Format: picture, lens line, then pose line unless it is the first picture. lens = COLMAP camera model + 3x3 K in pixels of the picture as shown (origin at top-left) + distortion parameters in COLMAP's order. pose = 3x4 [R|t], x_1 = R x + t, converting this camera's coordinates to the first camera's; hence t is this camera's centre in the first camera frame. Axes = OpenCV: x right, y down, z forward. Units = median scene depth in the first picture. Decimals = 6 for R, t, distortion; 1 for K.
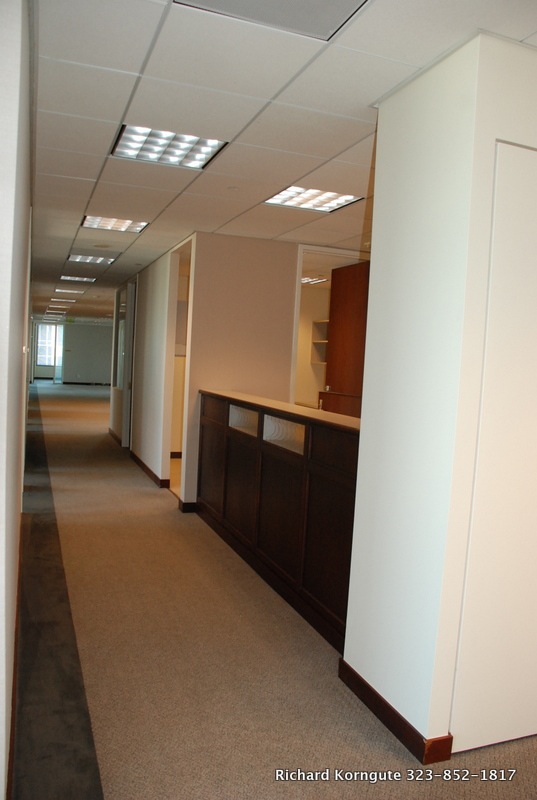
lens RADIAL K [[644.2, 0, 268.8], [0, 644.2, 411.8], [0, 0, 1]] dist [-0.133872, 0.000612]
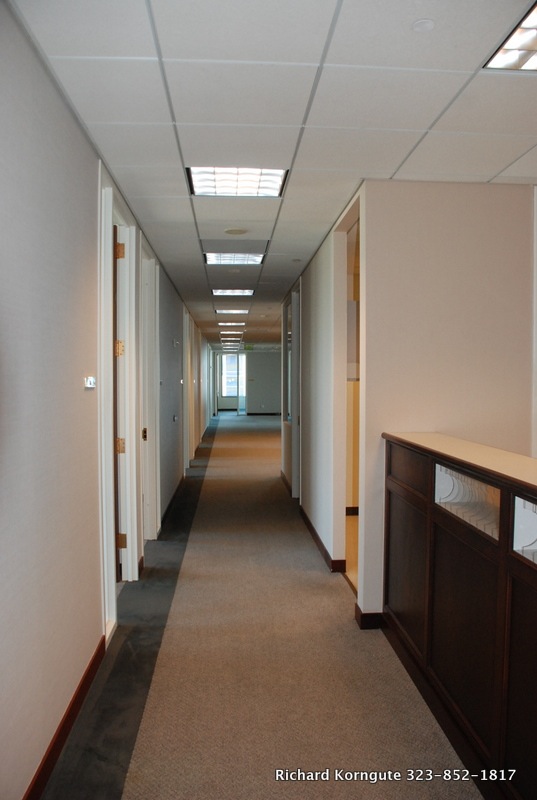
lens RADIAL K [[644.2, 0, 268.8], [0, 644.2, 411.8], [0, 0, 1]] dist [-0.133872, 0.000612]
pose [[0.954605, -0.039916, -0.295187, -0.024028], [0.028696, 0.998695, -0.042245, -0.025736], [0.296488, 0.031857, 0.954505, 0.307643]]
